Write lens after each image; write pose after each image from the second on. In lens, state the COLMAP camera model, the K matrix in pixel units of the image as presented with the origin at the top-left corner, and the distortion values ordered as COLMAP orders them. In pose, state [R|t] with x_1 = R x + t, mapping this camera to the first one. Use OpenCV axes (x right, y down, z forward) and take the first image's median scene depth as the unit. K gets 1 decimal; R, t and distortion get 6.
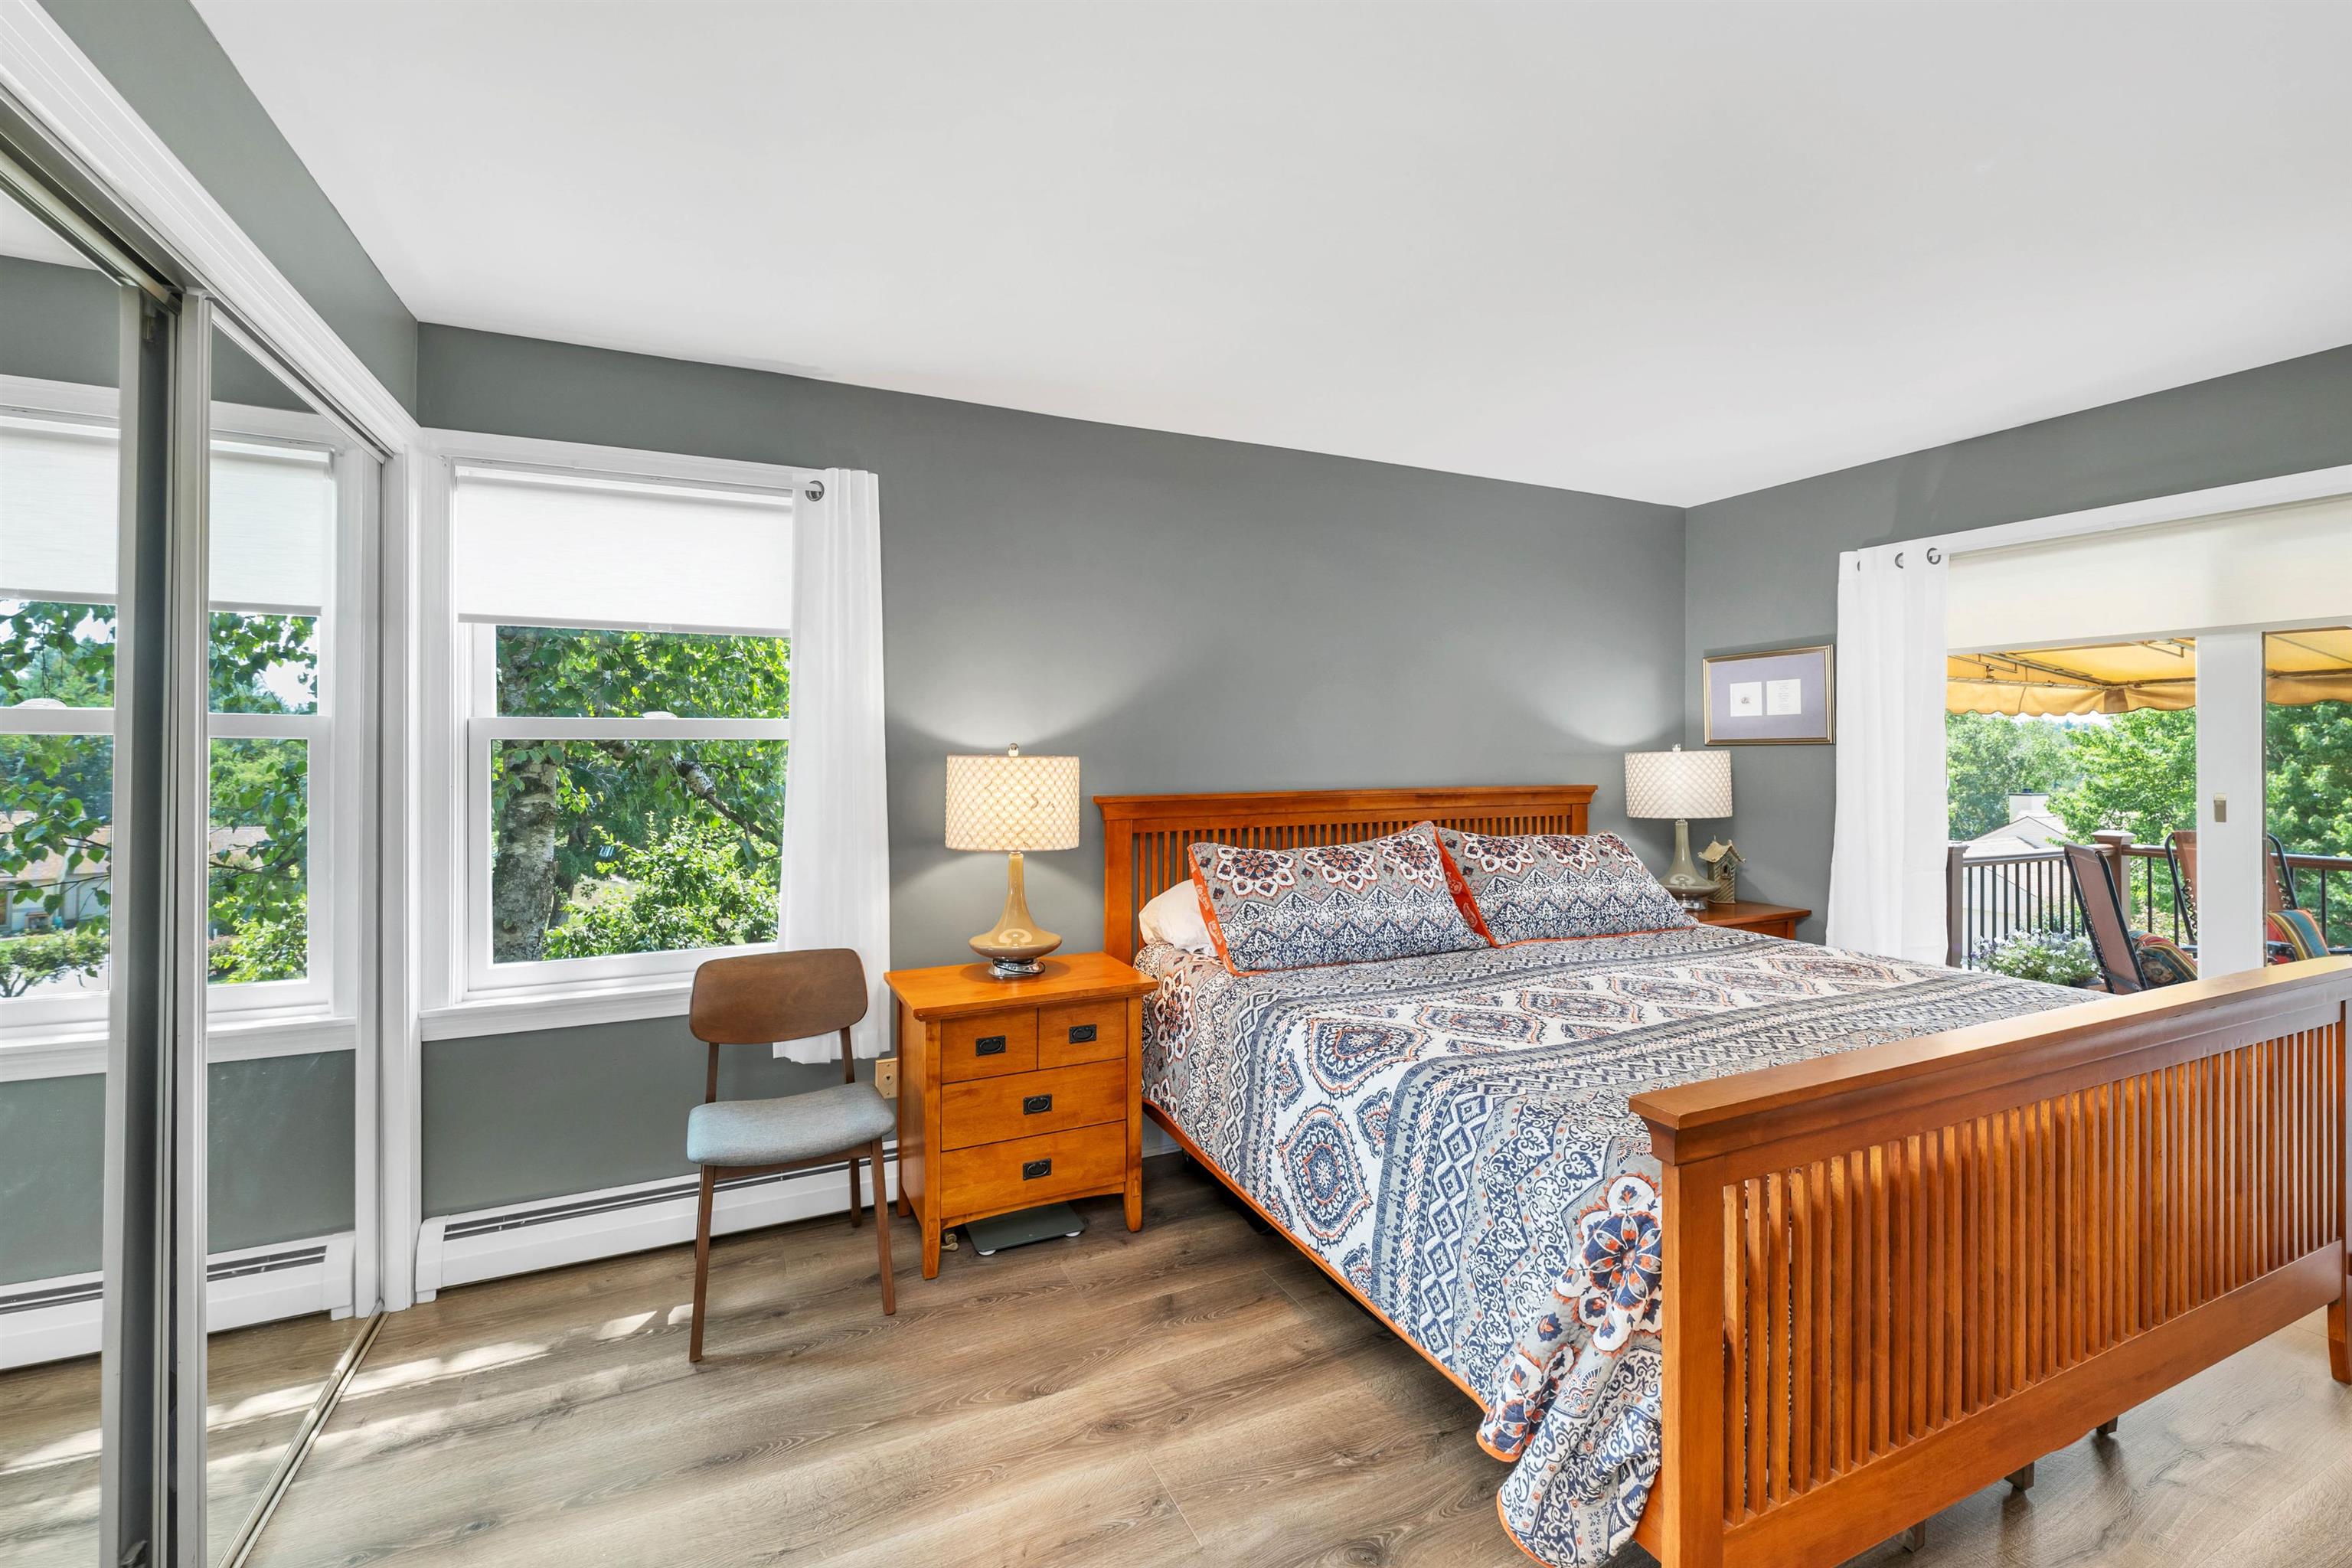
lens RADIAL K [[994.8, 0, 1170.4], [0, 994.8, 753.8], [0, 0, 1]] dist [-0.000969, -0.000373]
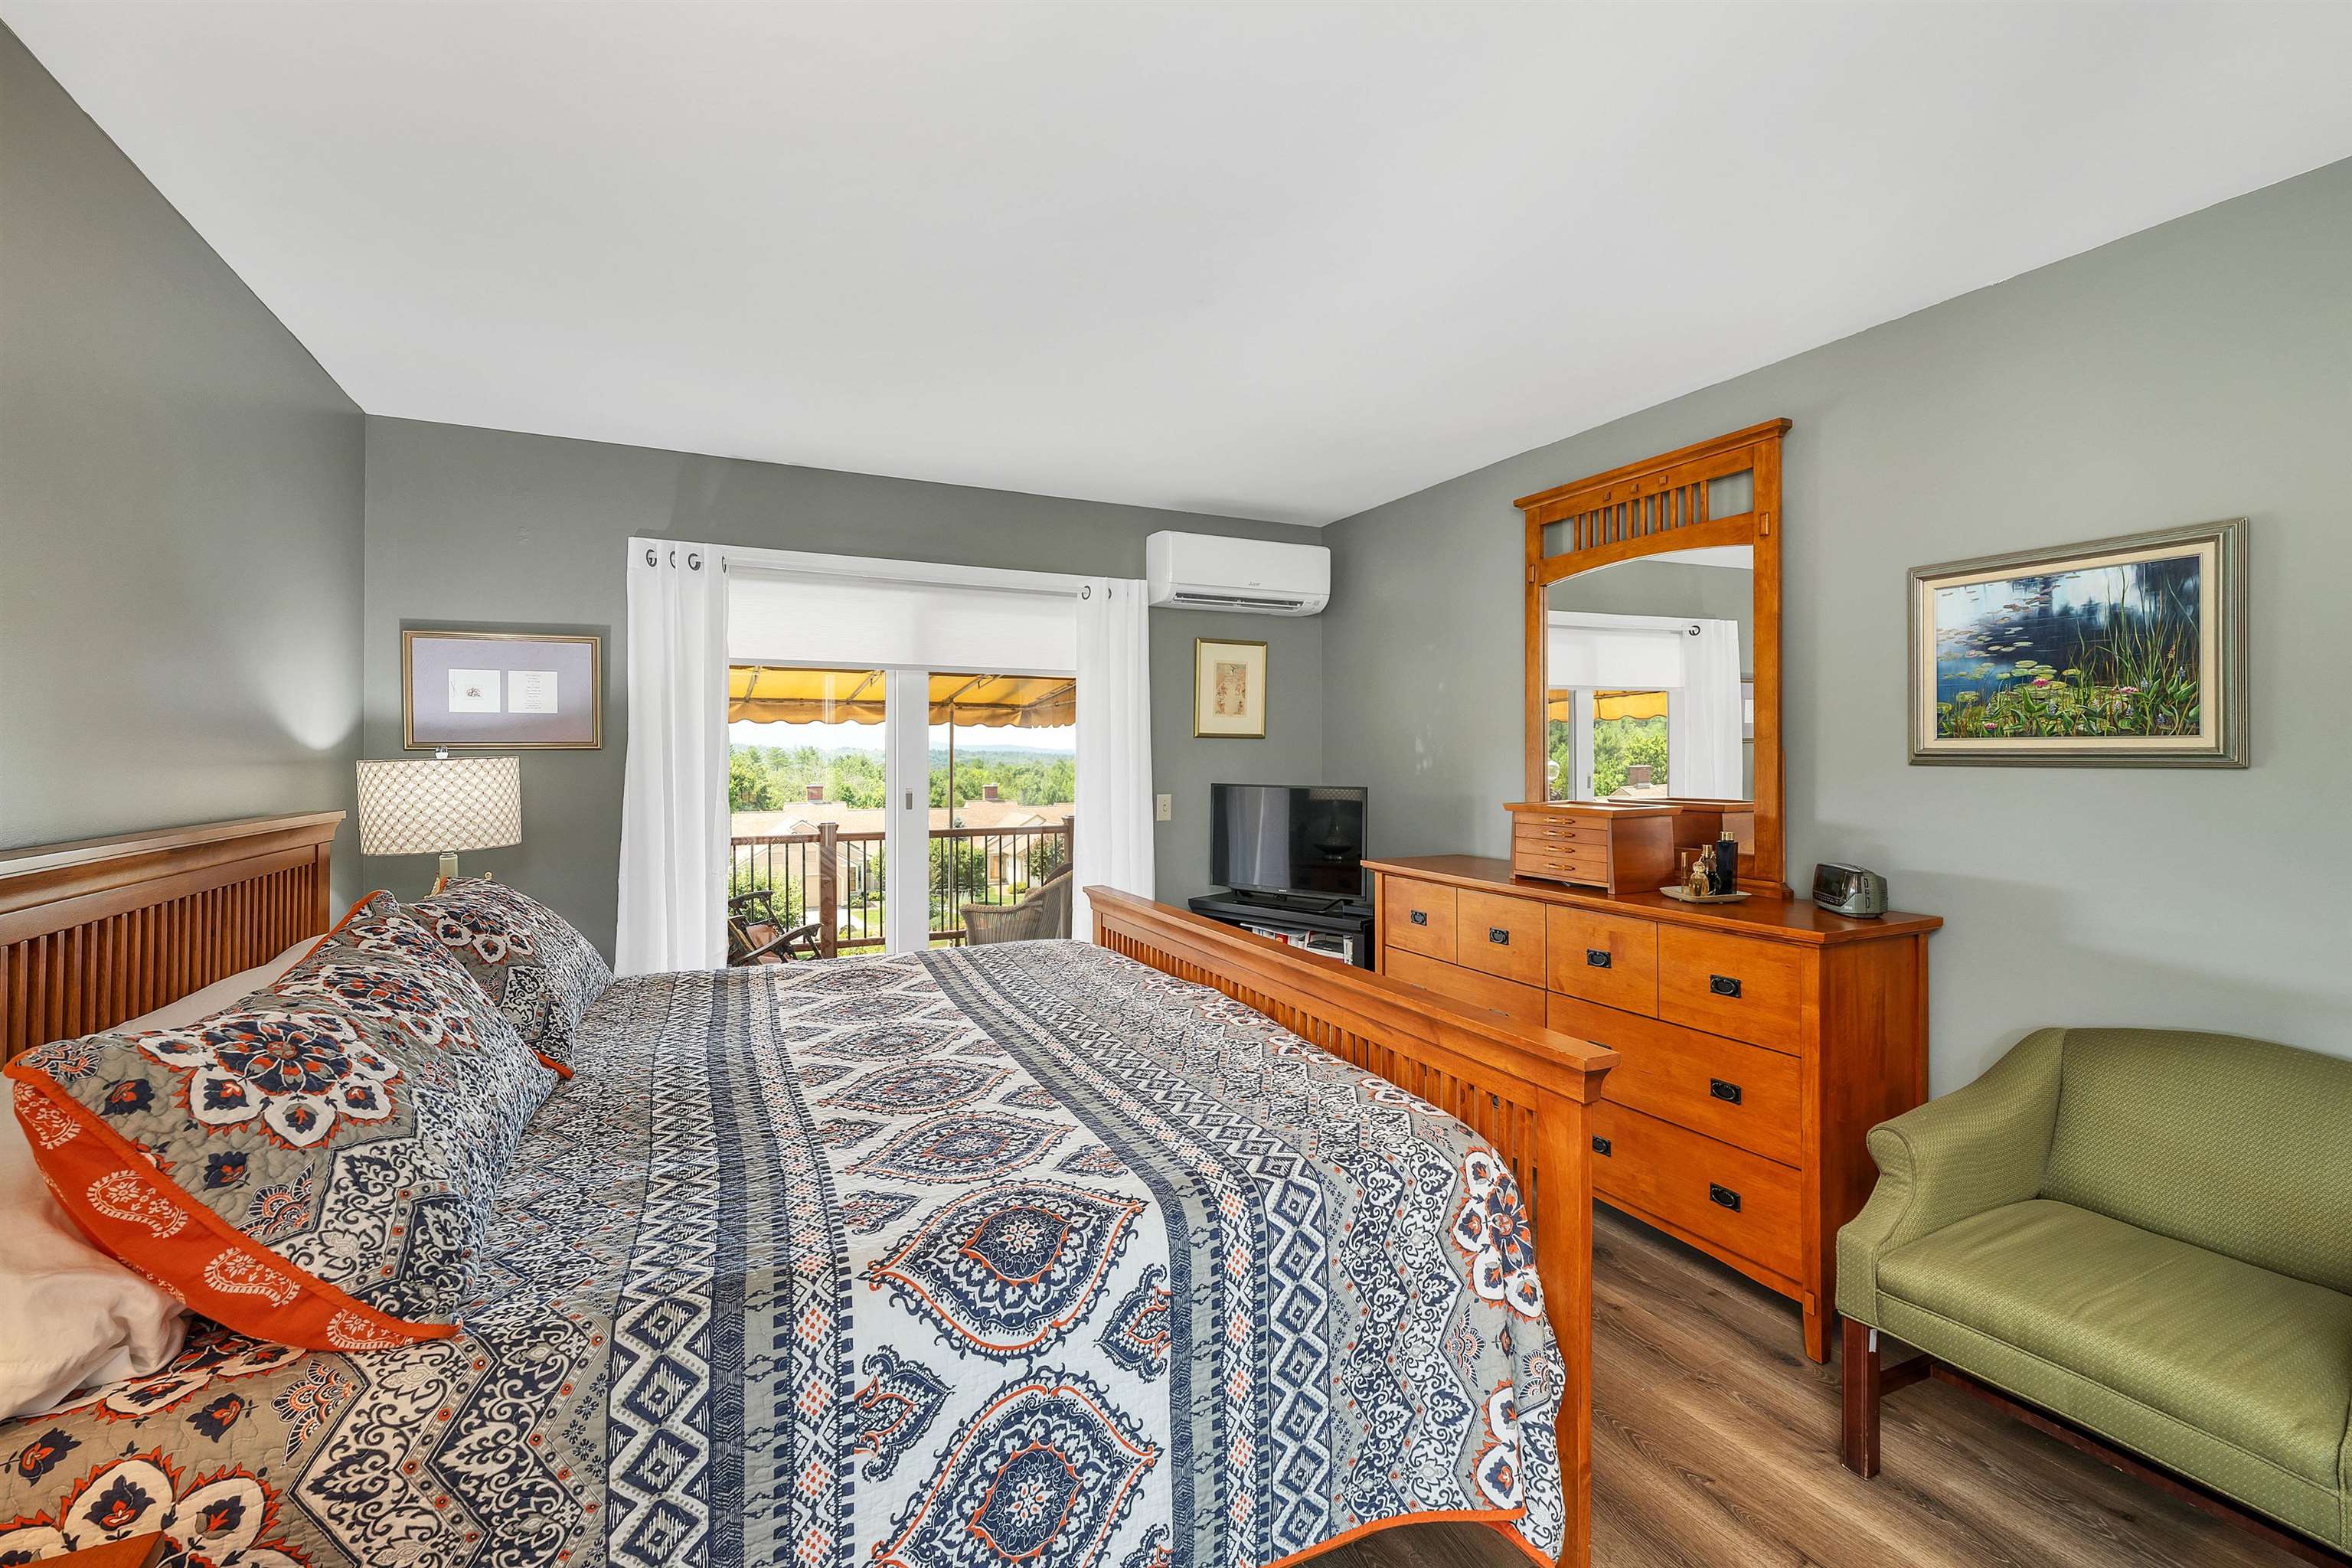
lens RADIAL K [[994.8, 0, 1170.4], [0, 994.8, 753.8], [0, 0, 1]] dist [-0.000969, -0.000373]
pose [[-0.016596, 0.003703, 0.999855, -0.415543], [0.003849, 0.999986, -0.003639, -0.001287], [-0.999855, 0.003788, -0.016610, 0.928585]]
